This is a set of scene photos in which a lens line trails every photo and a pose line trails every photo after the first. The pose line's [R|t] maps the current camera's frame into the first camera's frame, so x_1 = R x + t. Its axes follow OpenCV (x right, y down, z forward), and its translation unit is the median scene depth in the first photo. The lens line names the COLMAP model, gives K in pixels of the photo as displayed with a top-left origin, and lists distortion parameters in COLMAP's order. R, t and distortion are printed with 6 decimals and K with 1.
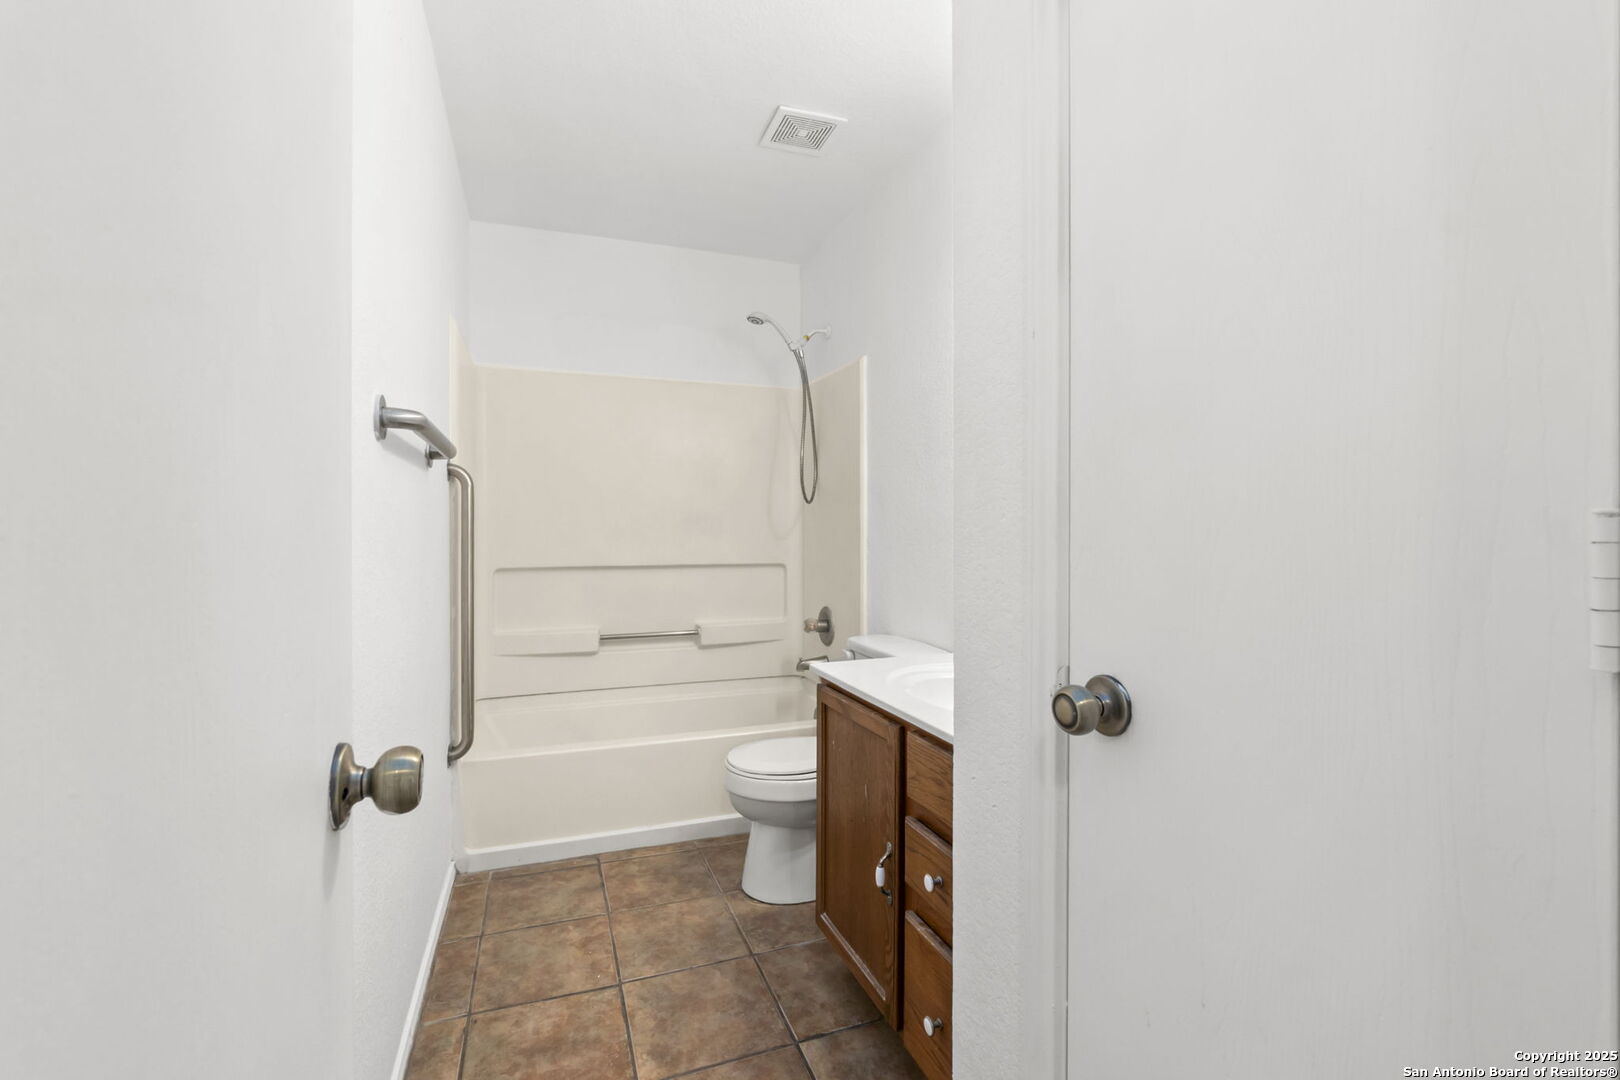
lens RADIAL K [[705.6, 0, 800.8], [0, 705.6, 541.3], [0, 0, 1]] dist [-0.004172, 0.000262]
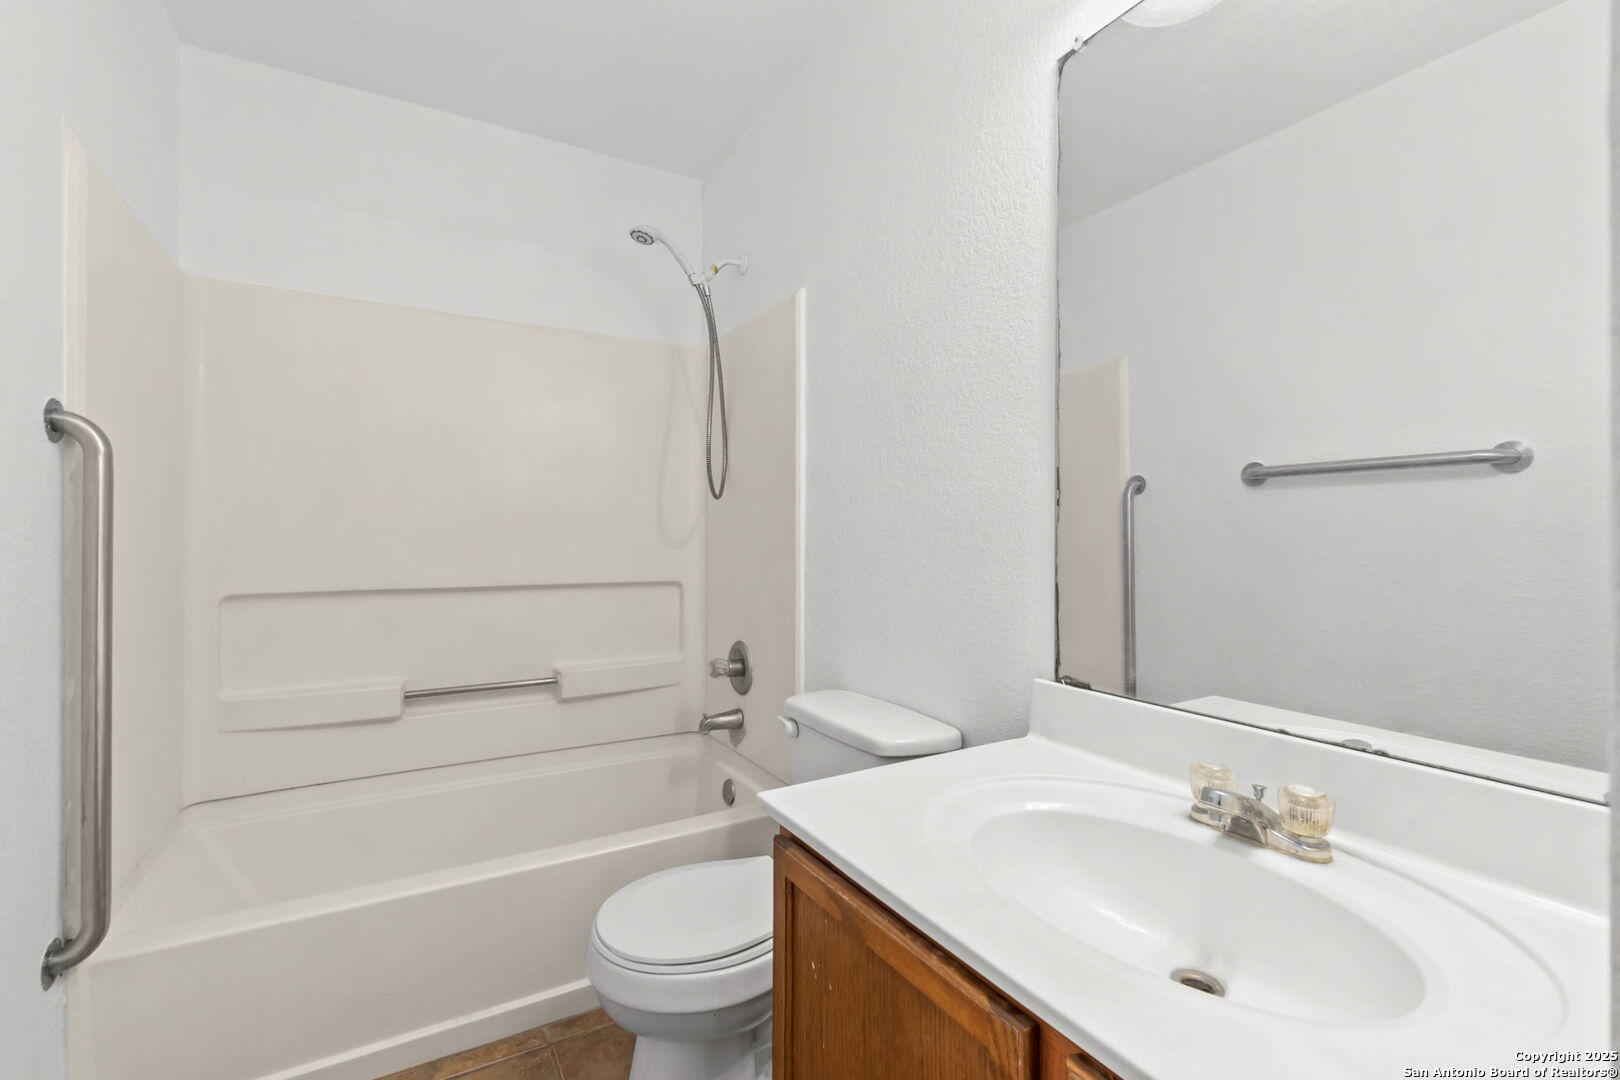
lens RADIAL K [[705.6, 0, 800.8], [0, 705.6, 541.3], [0, 0, 1]] dist [-0.004172, 0.000262]
pose [[0.986051, 0.001725, 0.166436, -0.024486], [-0.000556, 0.999975, -0.007072, -0.005729], [-0.166444, 0.006881, 0.986027, 0.279297]]
